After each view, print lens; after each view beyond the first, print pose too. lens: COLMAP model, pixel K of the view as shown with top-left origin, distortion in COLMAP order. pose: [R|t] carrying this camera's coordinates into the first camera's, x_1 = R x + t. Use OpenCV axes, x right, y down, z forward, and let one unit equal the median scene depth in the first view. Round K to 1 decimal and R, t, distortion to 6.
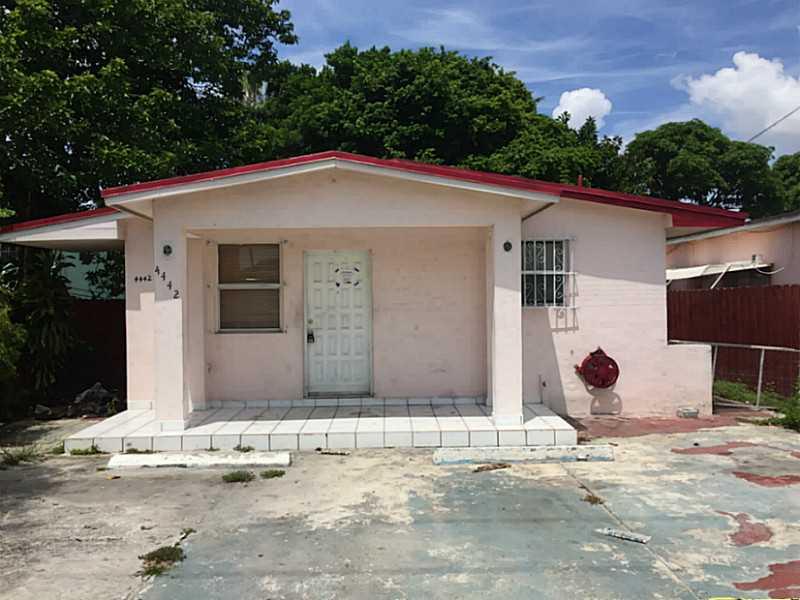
lens RADIAL K [[677.9, 0, 400.0], [0, 677.9, 300.0], [0, 0, 1]] dist [0.014936, -0.005819]
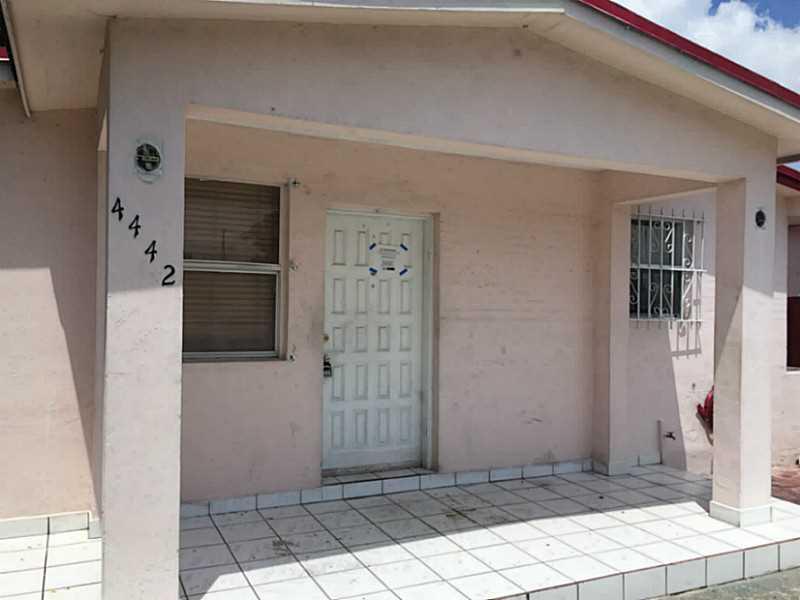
lens RADIAL K [[677.9, 0, 400.0], [0, 677.9, 300.0], [0, 0, 1]] dist [0.014936, -0.005819]
pose [[0.914656, 0.029761, 0.403135, -0.298671], [-0.029976, 0.999534, -0.005779, 0.002999], [-0.403119, -0.006799, 0.915122, 0.489880]]
